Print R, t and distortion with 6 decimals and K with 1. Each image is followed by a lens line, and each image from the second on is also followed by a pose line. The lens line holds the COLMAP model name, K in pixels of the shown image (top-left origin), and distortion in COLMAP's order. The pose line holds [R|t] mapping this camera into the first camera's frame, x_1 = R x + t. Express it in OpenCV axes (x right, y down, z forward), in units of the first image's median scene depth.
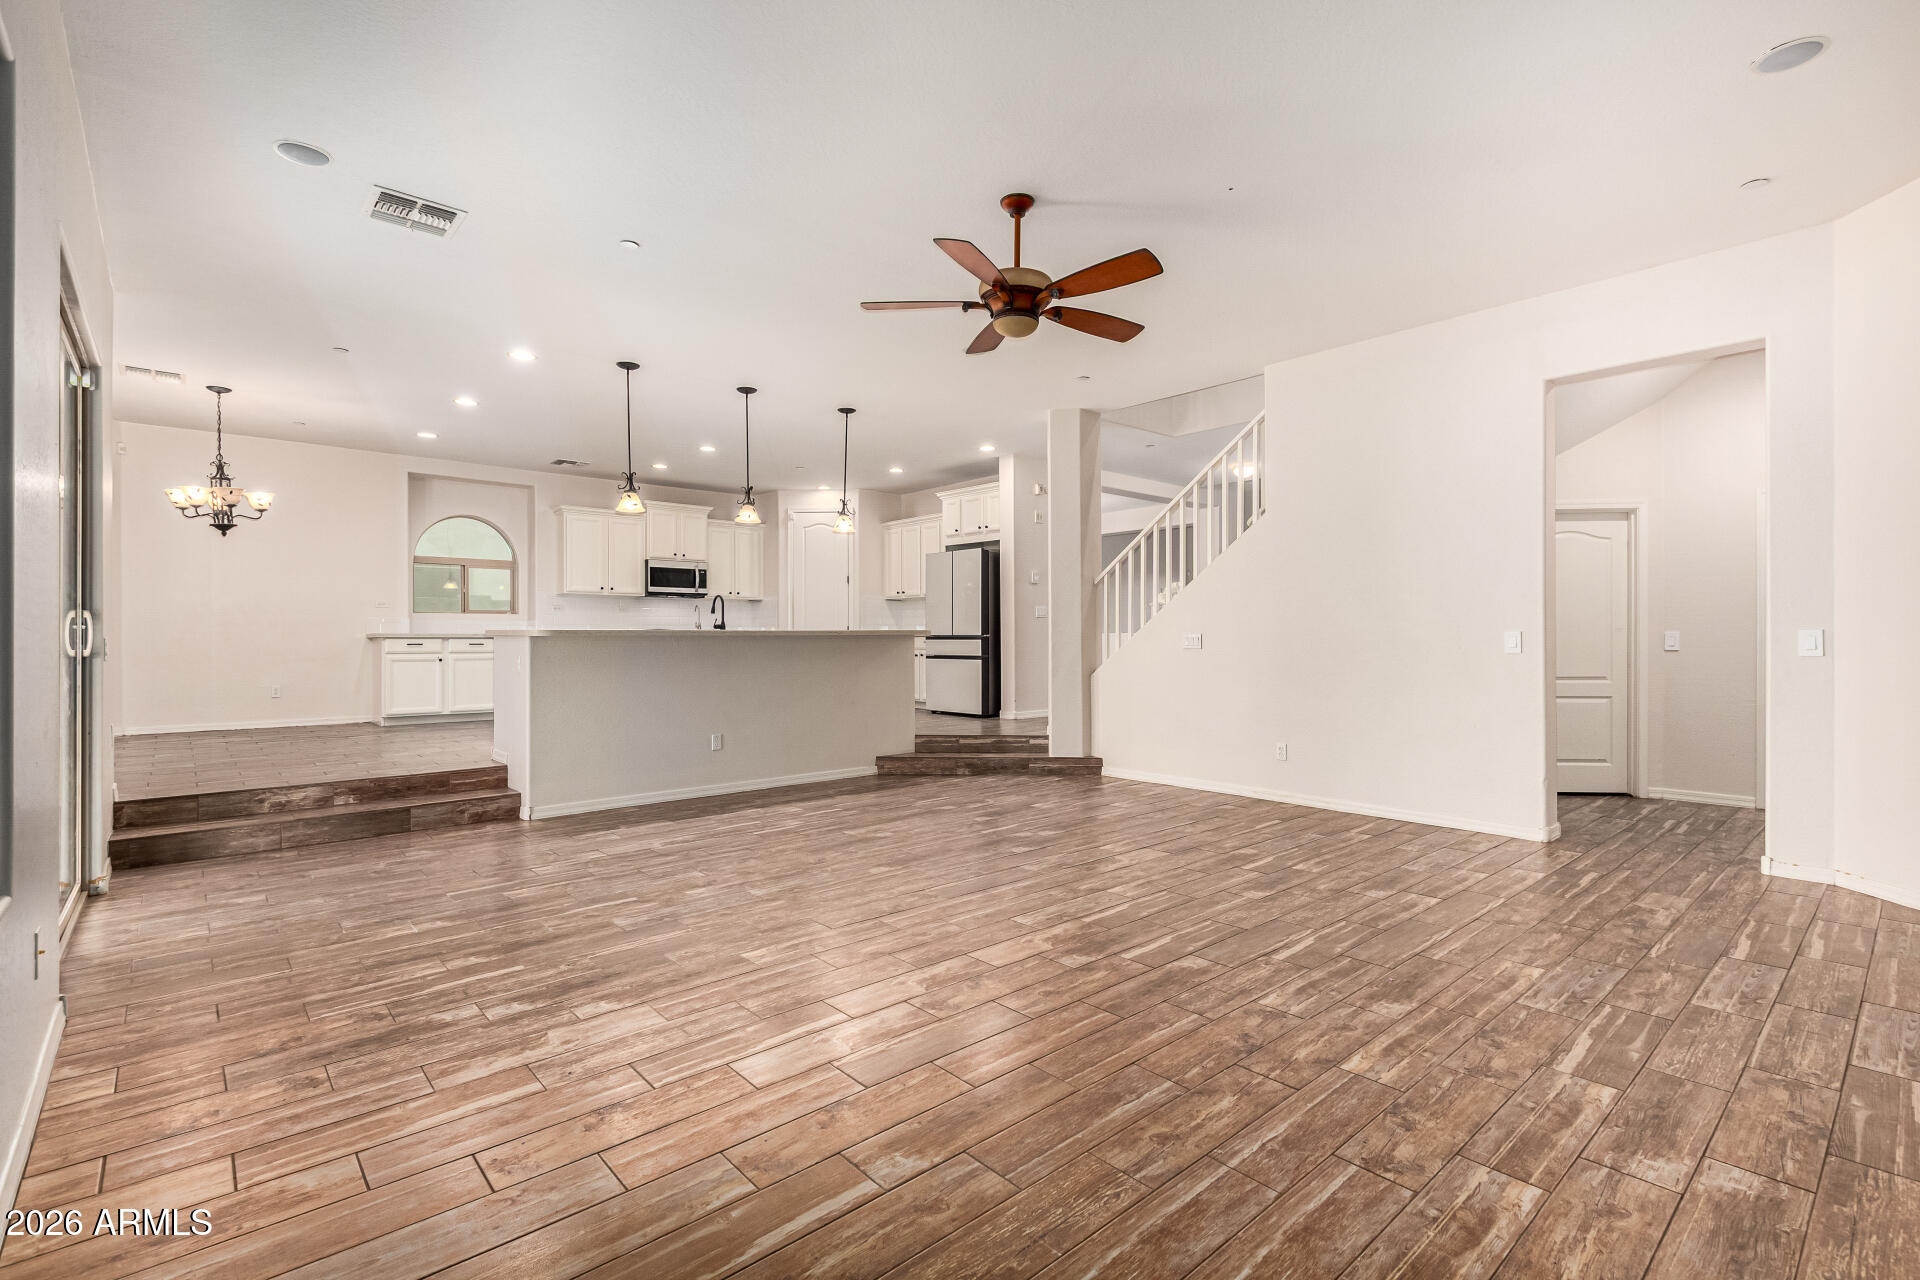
lens RADIAL K [[866.9, 0, 960.0], [0, 866.9, 640.0], [0, 0, 1]] dist [0.003913, -0.001453]
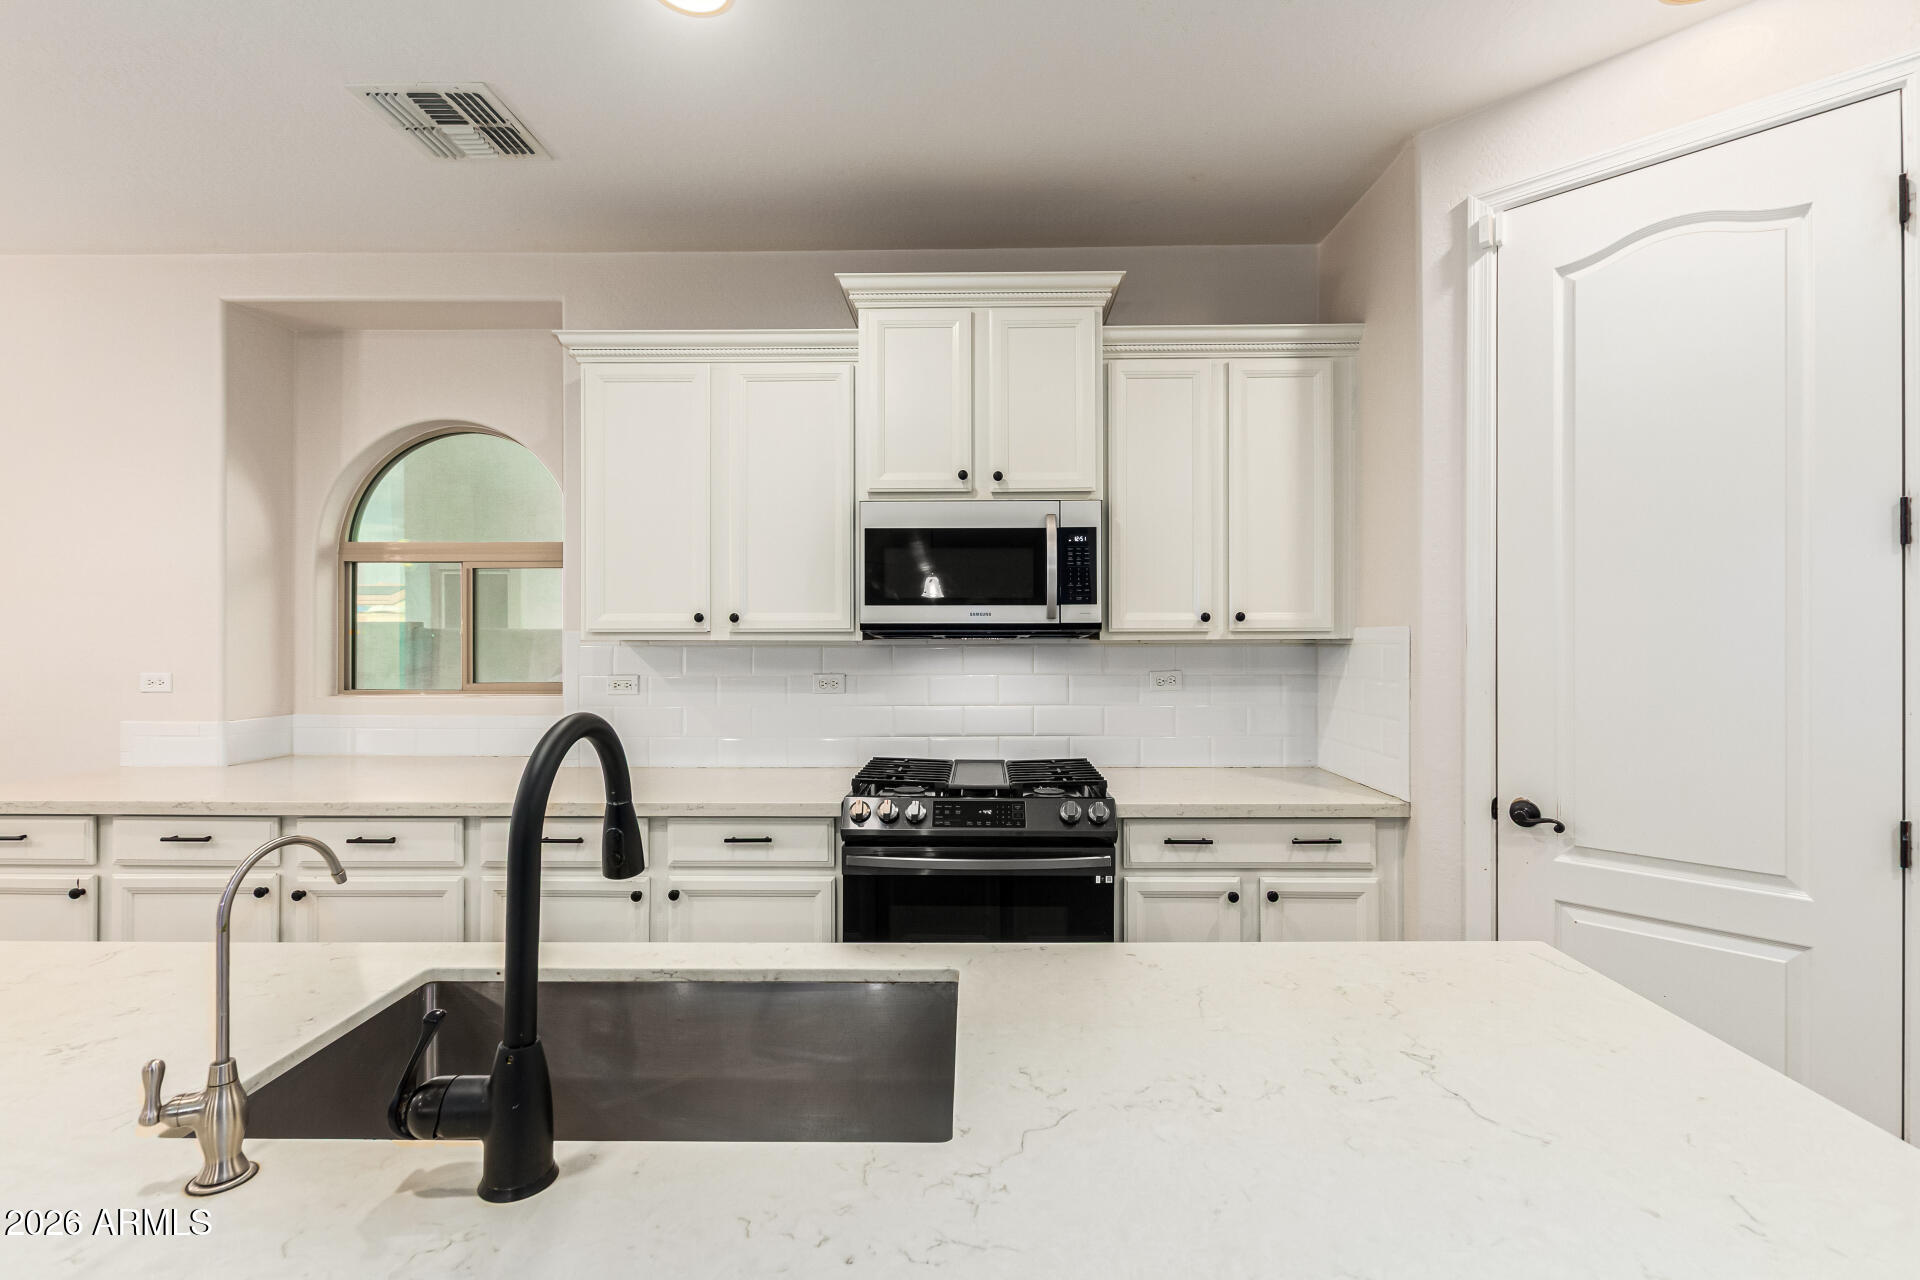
lens RADIAL K [[866.9, 0, 960.0], [0, 866.9, 640.0], [0, 0, 1]] dist [0.003913, -0.001453]
pose [[0.735209, 0.003004, -0.677834, -0.244404], [-0.003257, 0.999994, 0.000899, -0.078992], [0.677832, 0.001546, 0.735215, 1.270893]]
